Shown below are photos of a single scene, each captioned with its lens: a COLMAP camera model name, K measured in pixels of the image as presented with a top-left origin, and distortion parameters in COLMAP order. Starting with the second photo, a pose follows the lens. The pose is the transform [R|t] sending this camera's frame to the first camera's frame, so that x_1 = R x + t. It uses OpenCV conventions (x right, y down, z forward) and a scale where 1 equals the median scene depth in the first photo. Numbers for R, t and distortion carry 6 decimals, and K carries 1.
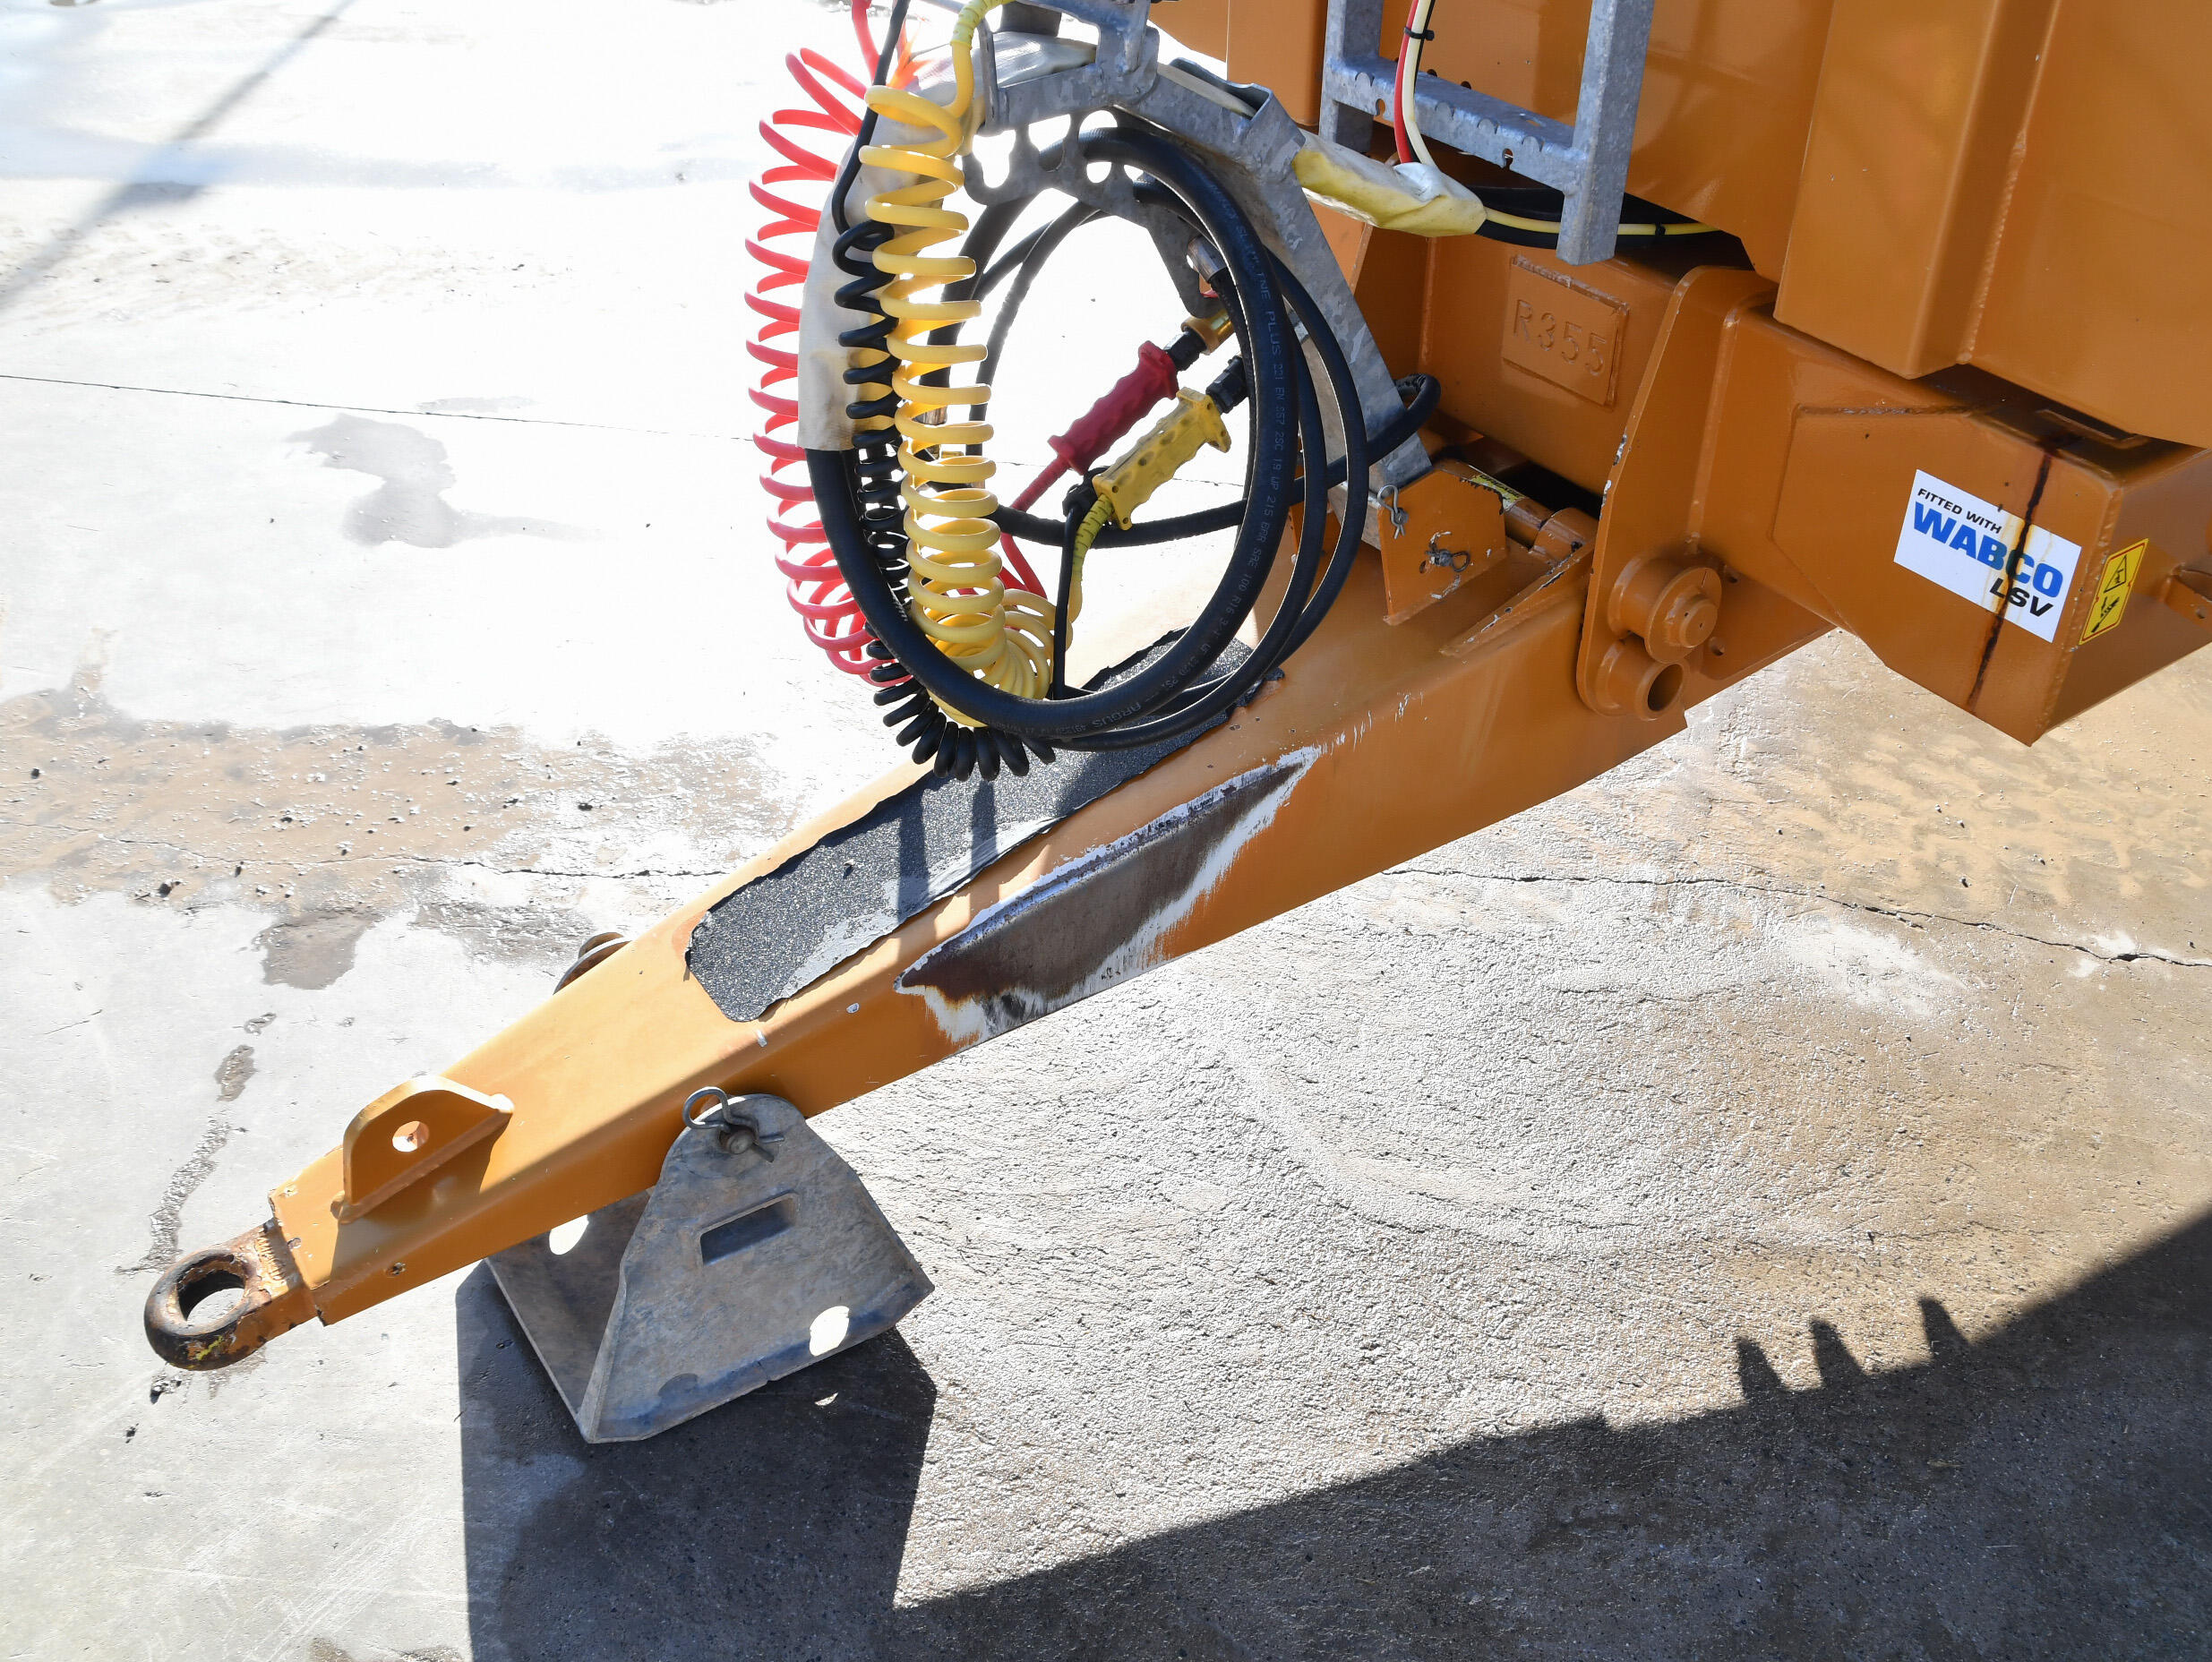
lens RADIAL K [[2049.4, 0, 1111.0], [0, 2049.4, 895.3], [0, 0, 1]] dist [-0.137972, 0.012605]
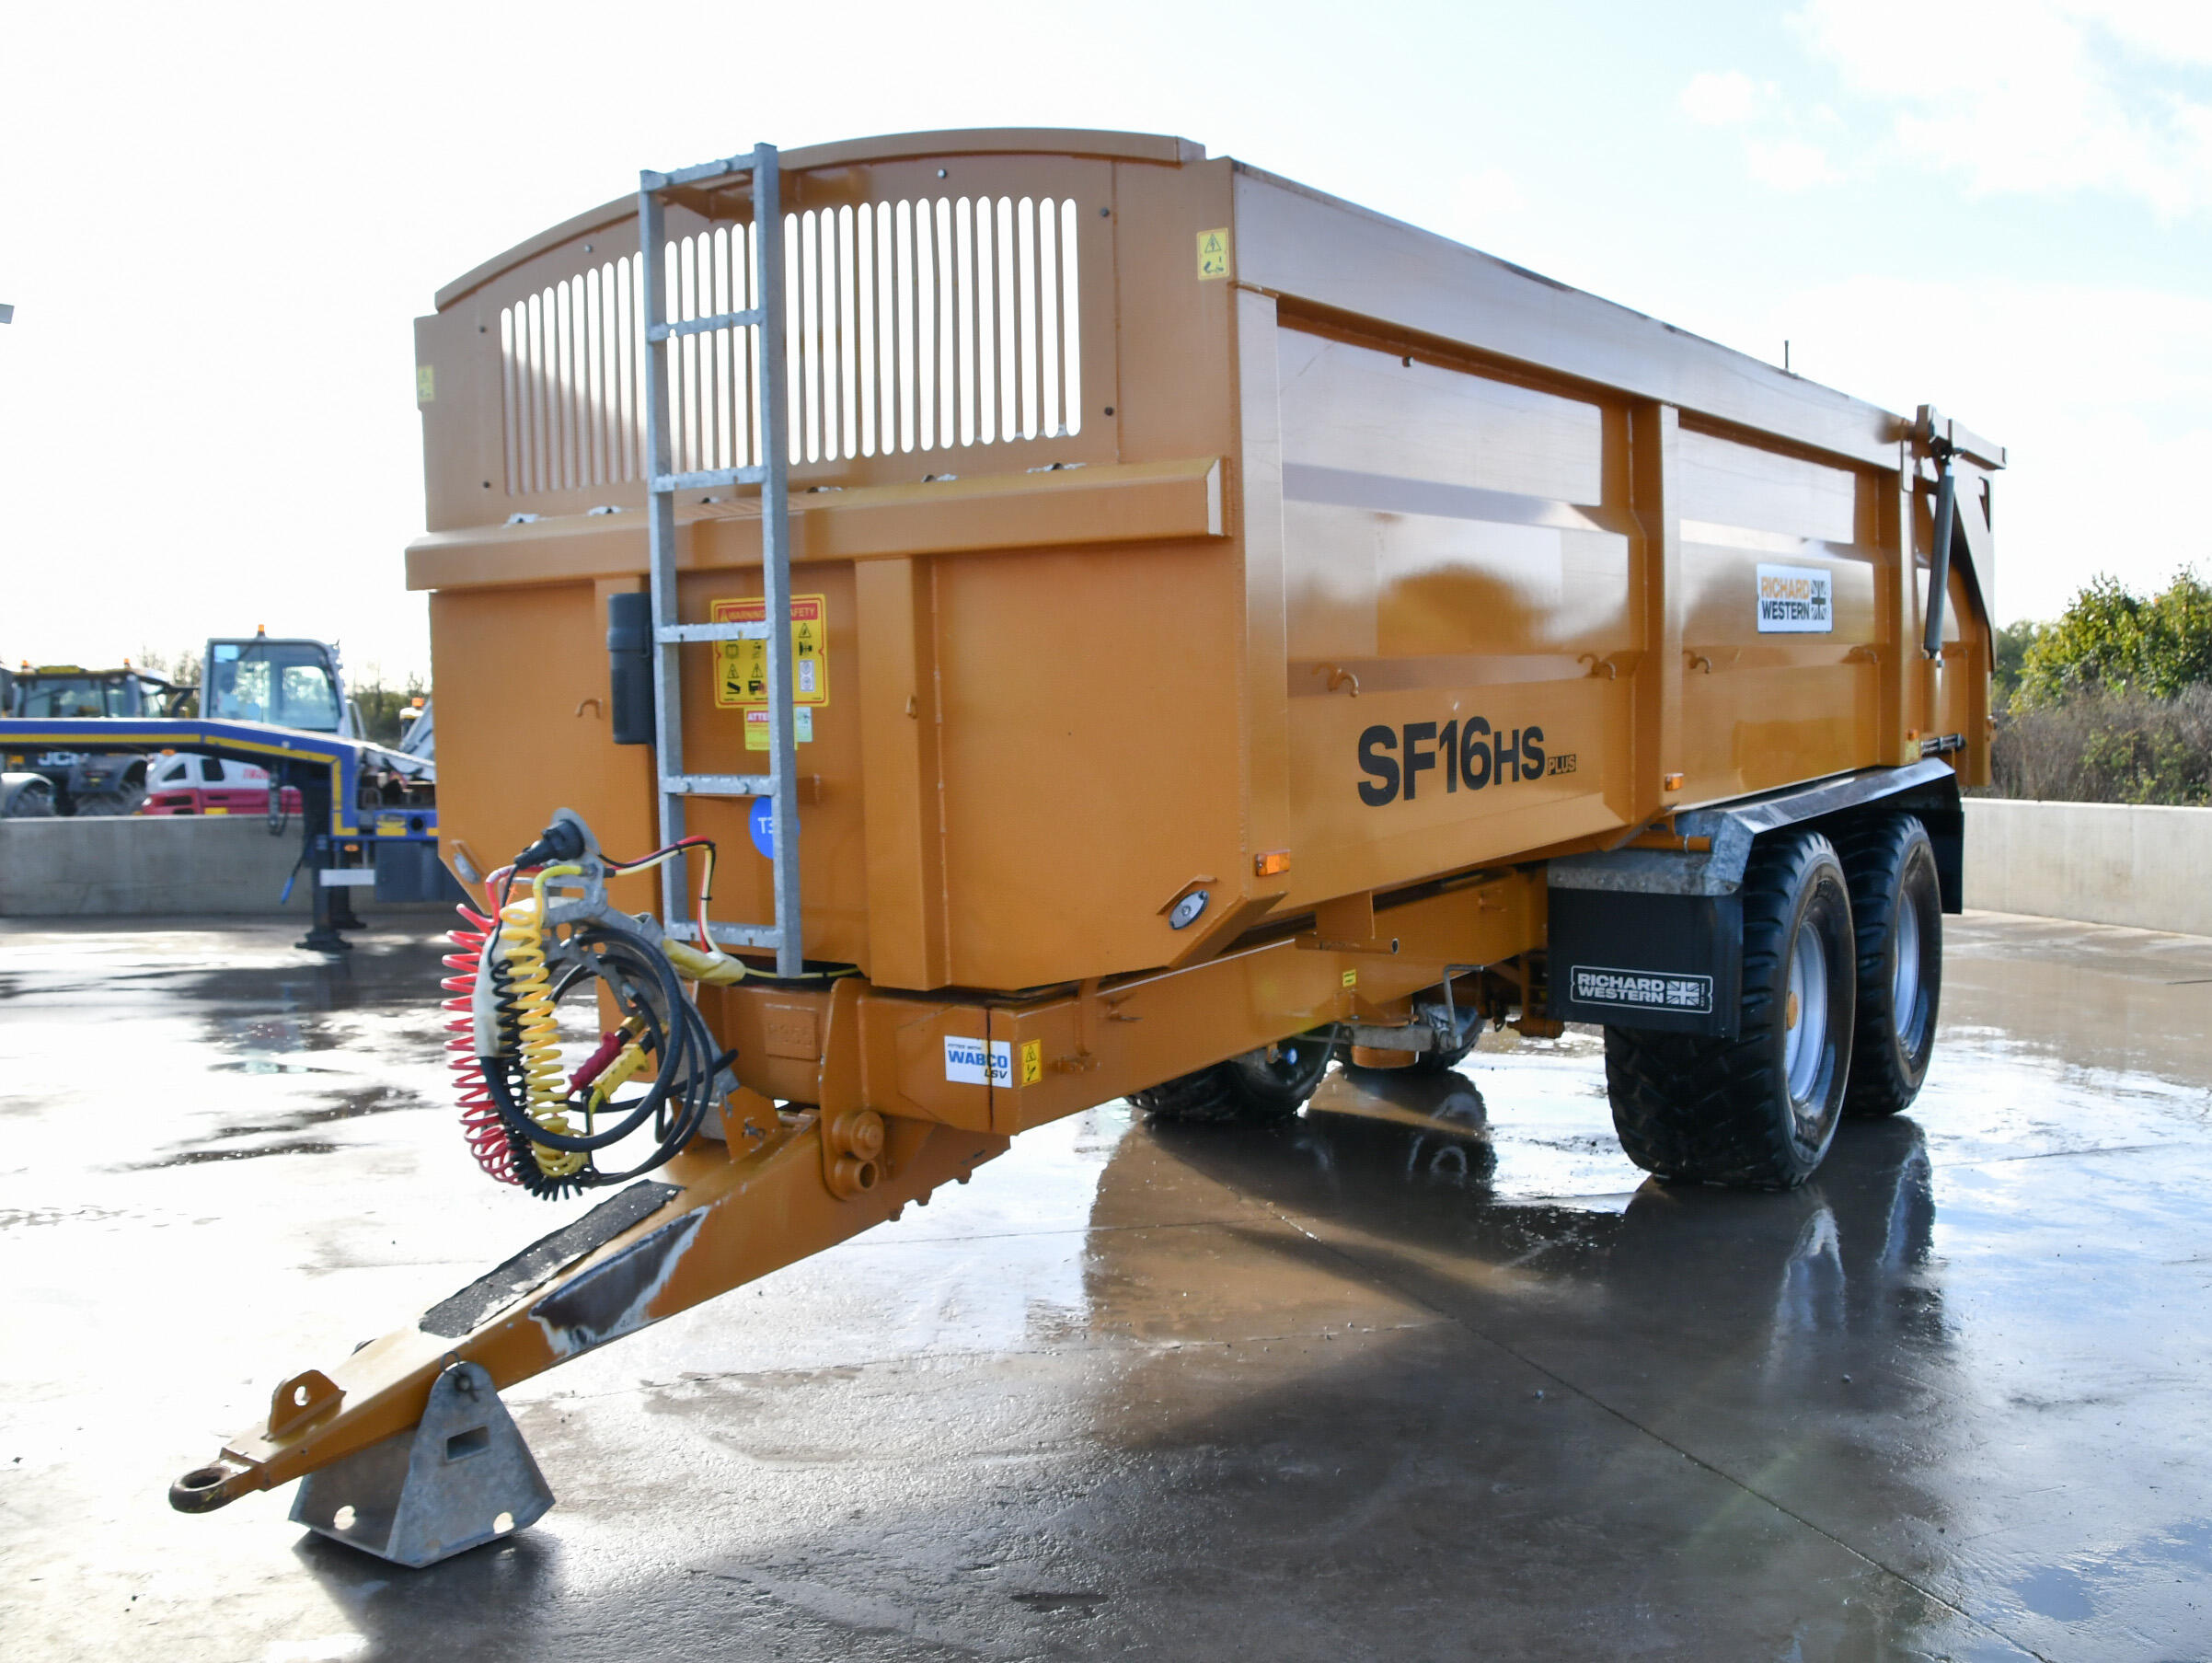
lens RADIAL K [[1916.3, 0, 1106.0], [0, 1916.3, 831.5], [0, 0, 1]] dist [-0.082306, -0.005454]
pose [[0.929250, -0.076261, 0.361496, -0.216095], [0.255374, 0.839663, -0.479322, 0.705124], [-0.266981, 0.537727, 0.799732, -0.979798]]
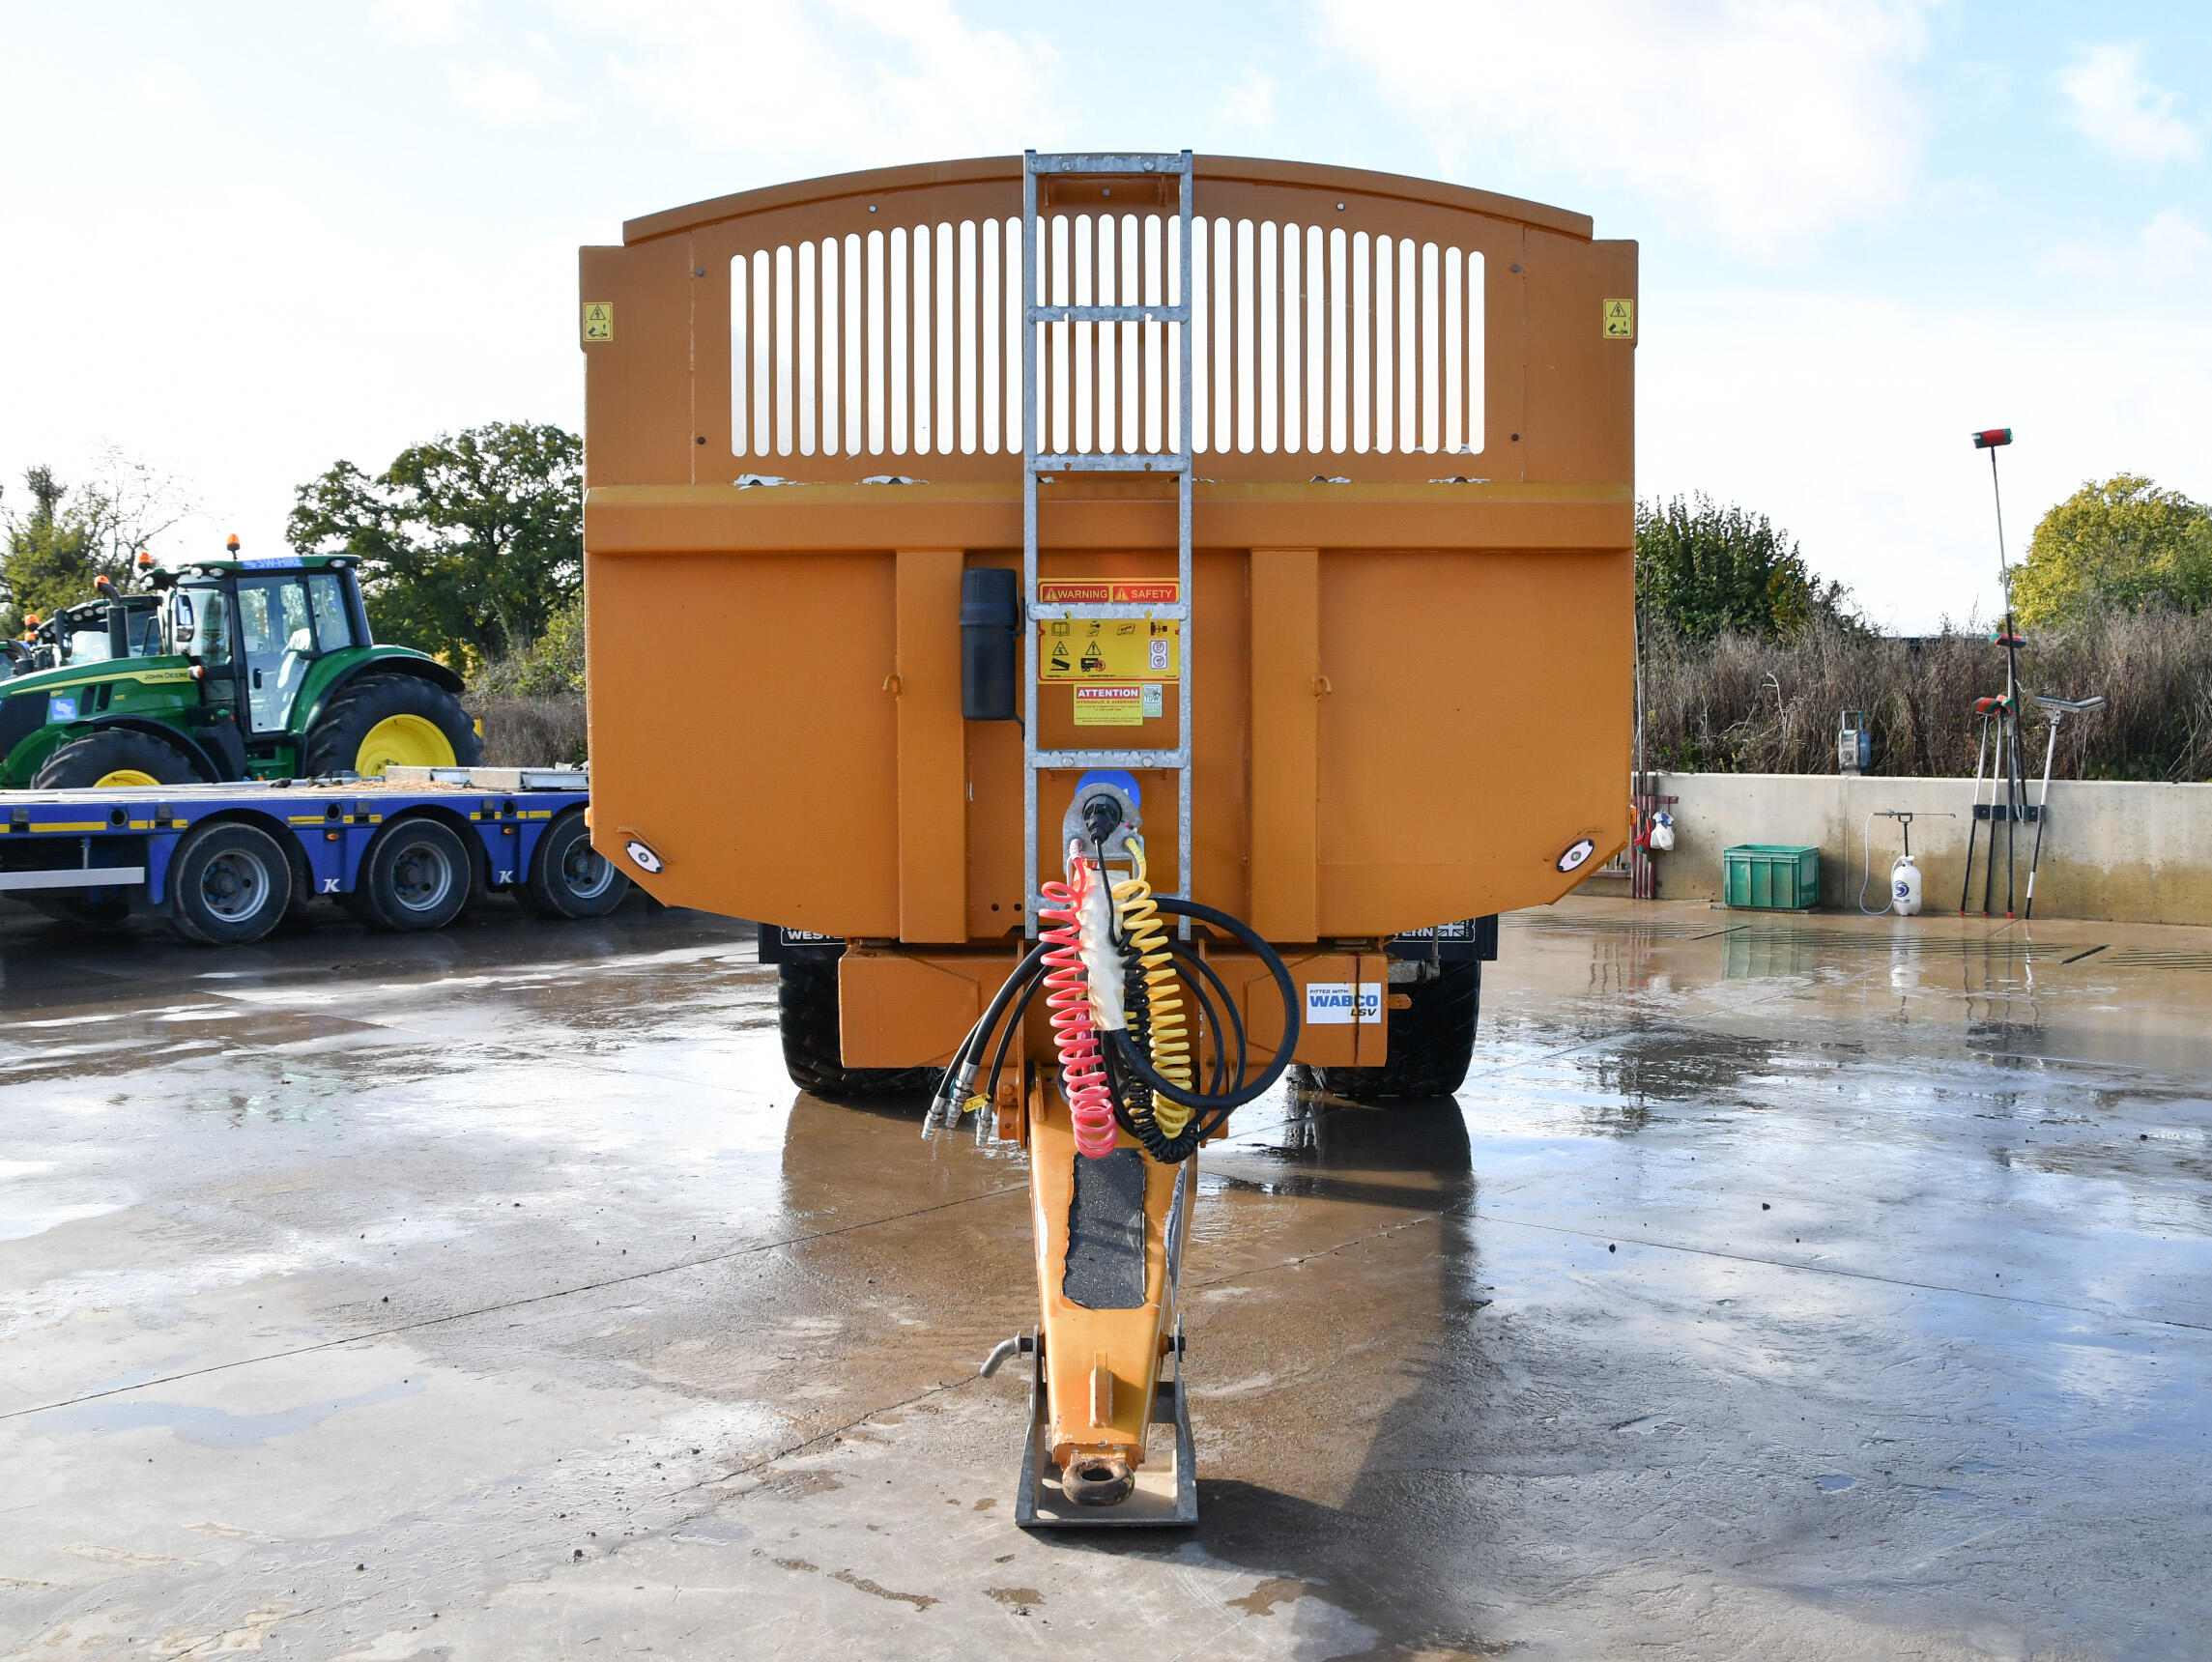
lens RADIAL K [[2081.7, 0, 1106.0], [0, 2081.7, 831.0], [0, 0, 1]] dist [-0.118115, 0.011518]
pose [[0.583331, -0.109440, 0.804827, -1.876697], [0.498925, 0.830186, -0.248728, 0.162554], [-0.640935, 0.546639, 0.538876, -0.400841]]
